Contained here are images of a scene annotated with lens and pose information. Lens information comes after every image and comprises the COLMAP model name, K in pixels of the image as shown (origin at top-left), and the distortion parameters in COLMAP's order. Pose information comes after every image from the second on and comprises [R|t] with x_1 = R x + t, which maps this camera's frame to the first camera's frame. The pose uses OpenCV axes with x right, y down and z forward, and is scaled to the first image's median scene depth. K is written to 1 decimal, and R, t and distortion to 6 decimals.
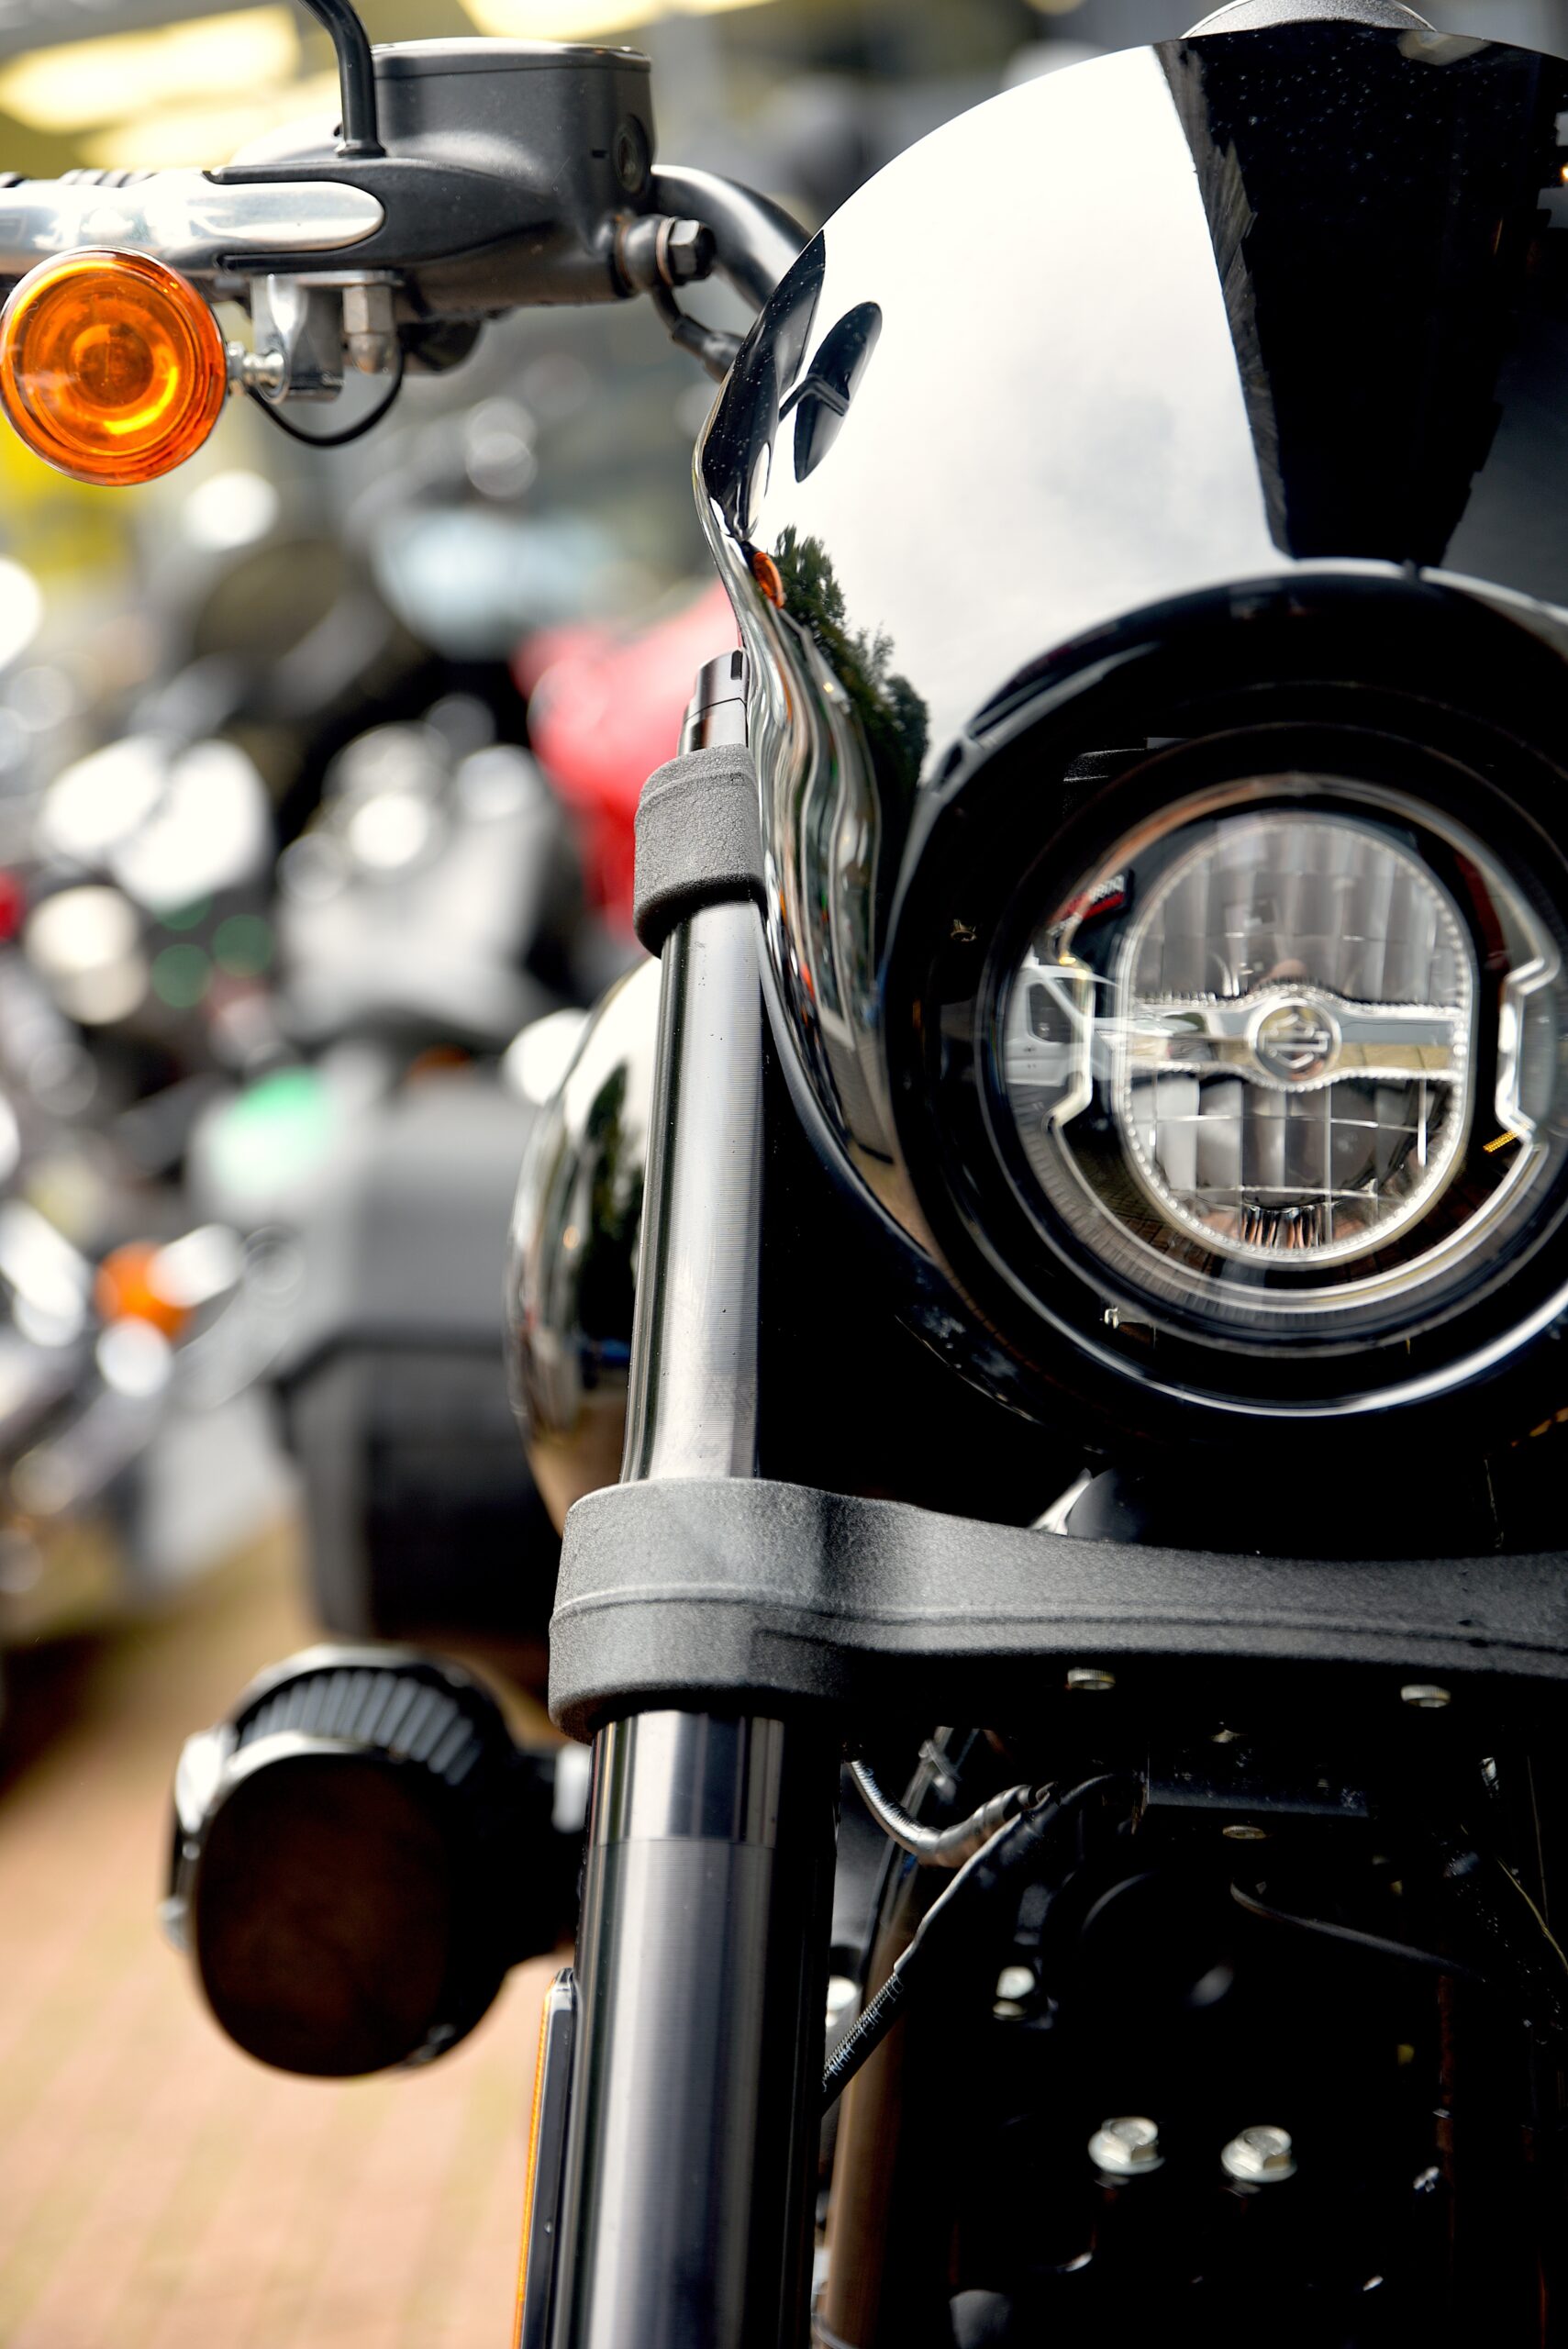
lens RADIAL K [[4556.6, 0, 784.0], [0, 4556.6, 1174.5], [0, 0, 1]] dist [0.043629, 0.199296]
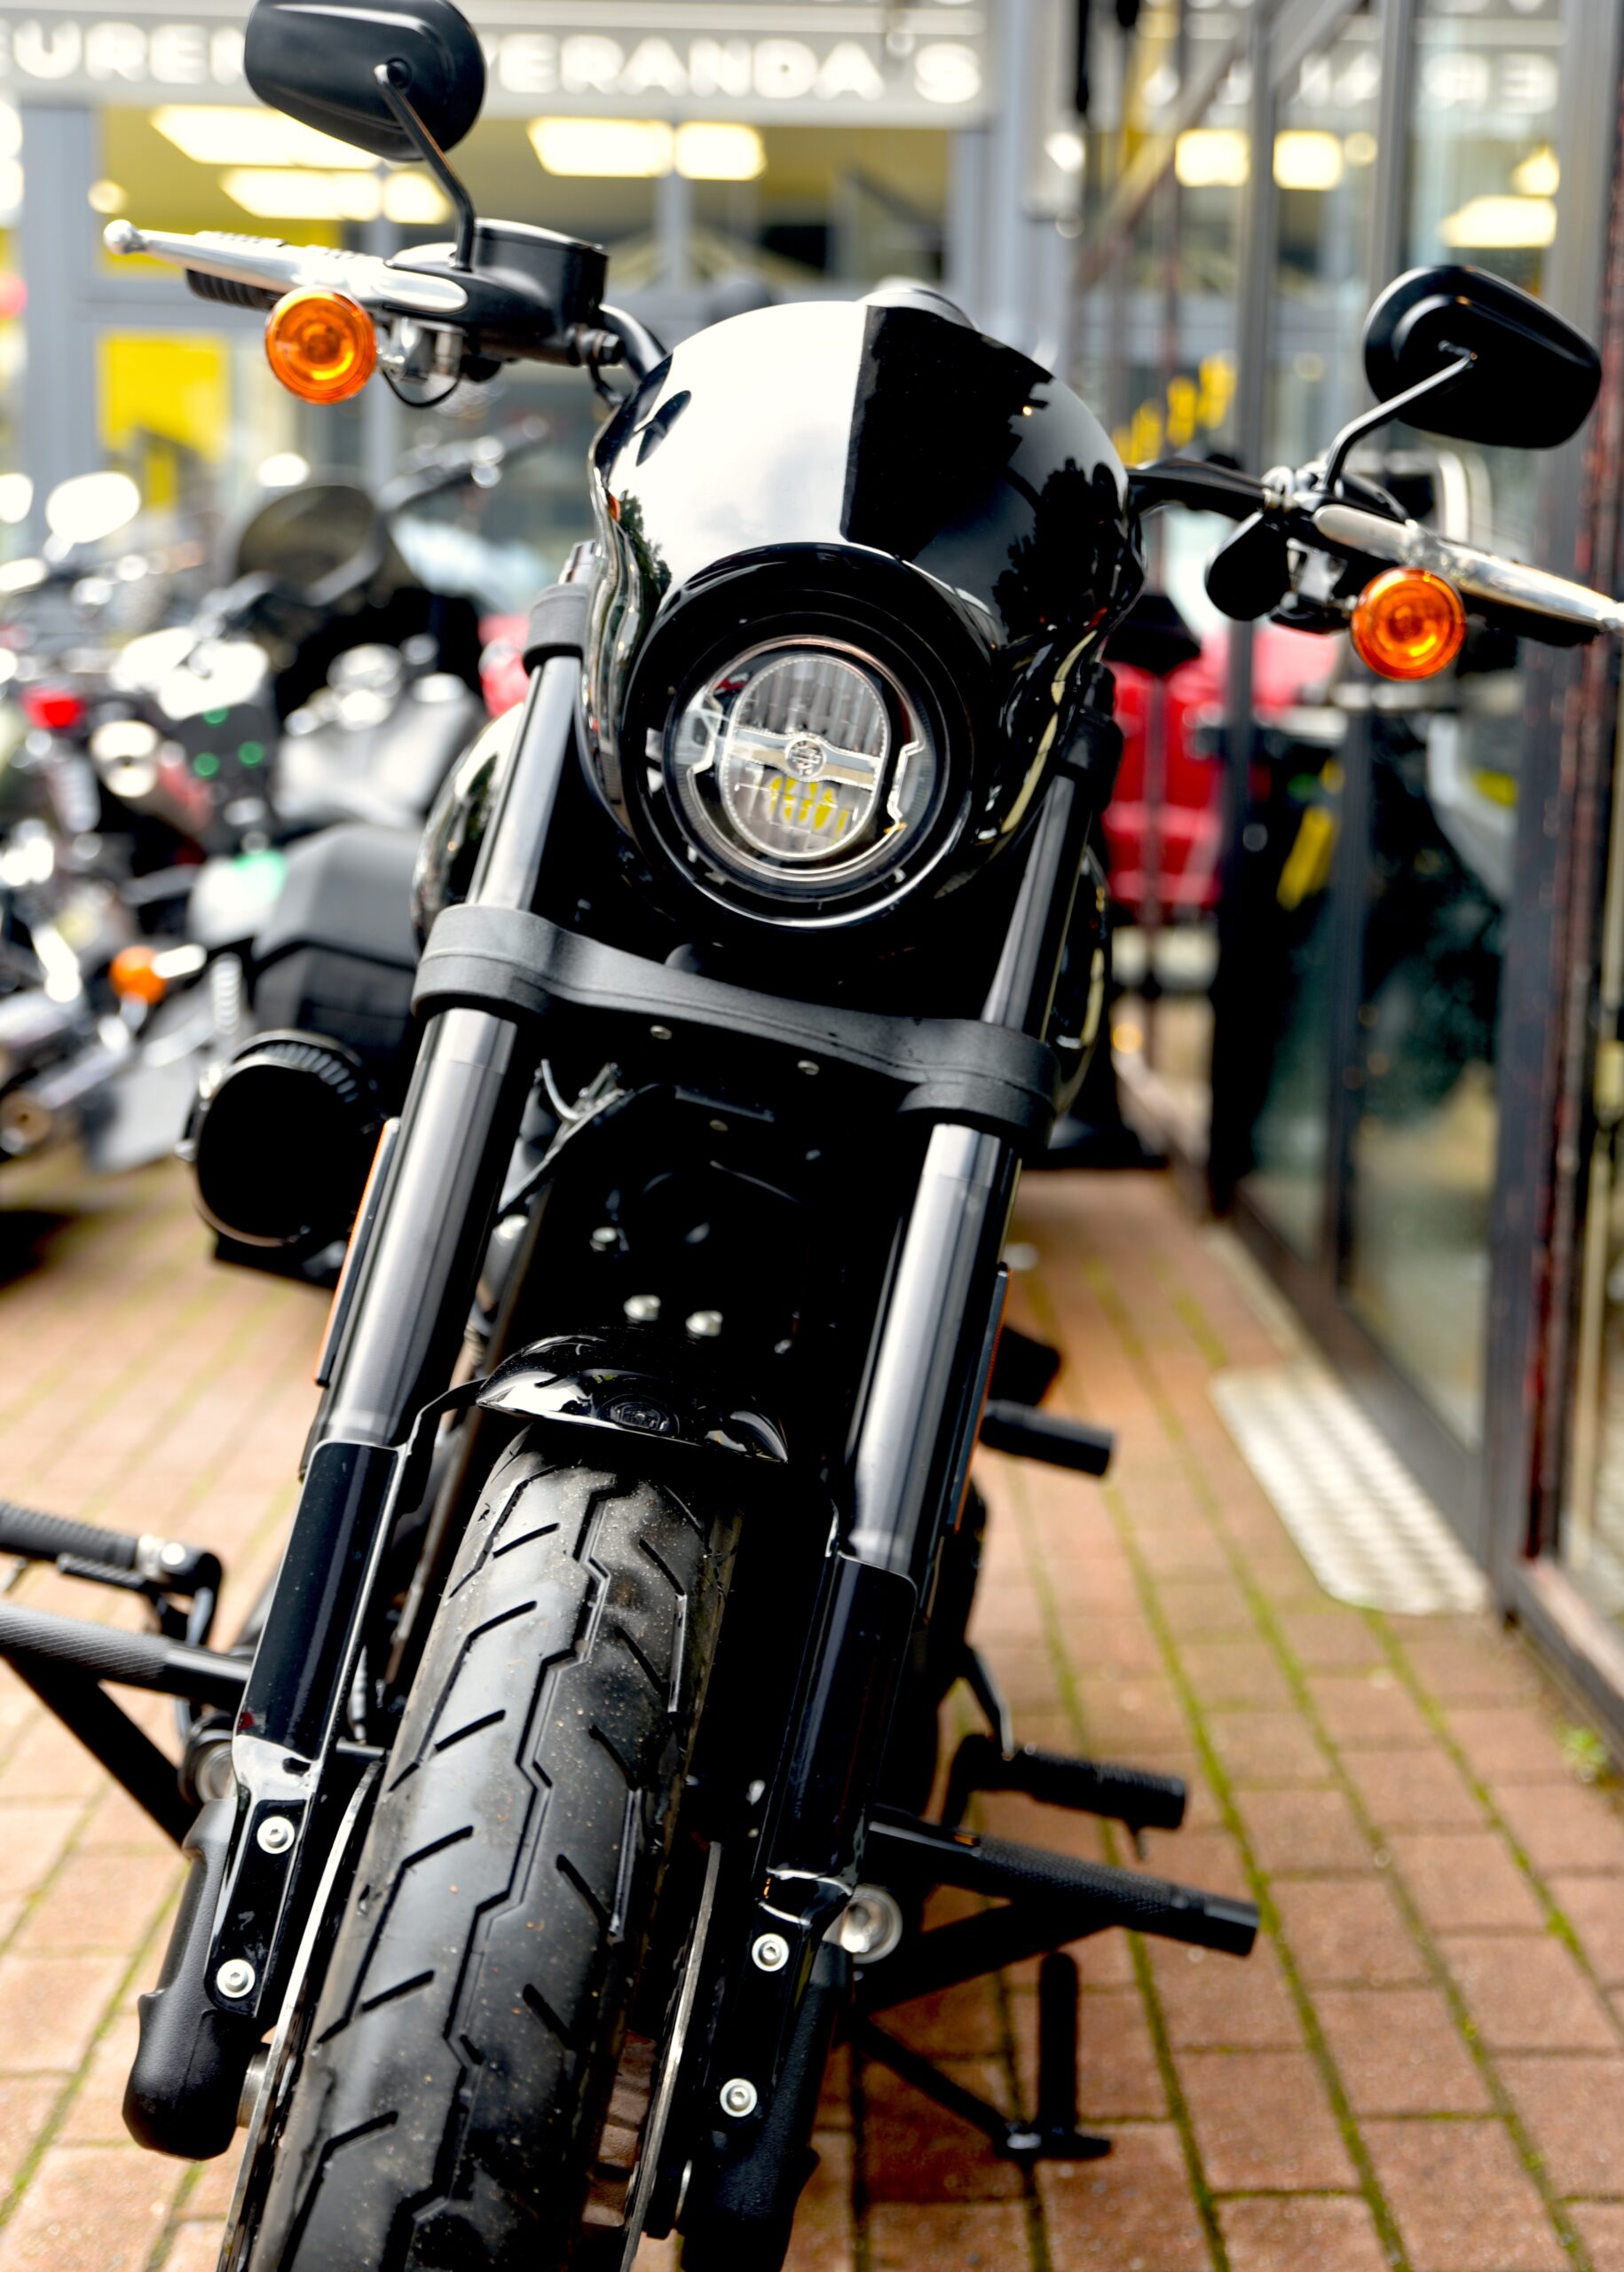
lens RADIAL K [[3381.6, 0, 812.0], [0, 3381.6, 1136.0], [0, 0, 1]] dist [0.023764, -0.021331]
pose [[0.978948, 0.191672, 0.070155, 0.029502], [-0.192991, 0.981121, 0.012475, 0.108715], [-0.066439, -0.025752, 0.997458, -0.535928]]
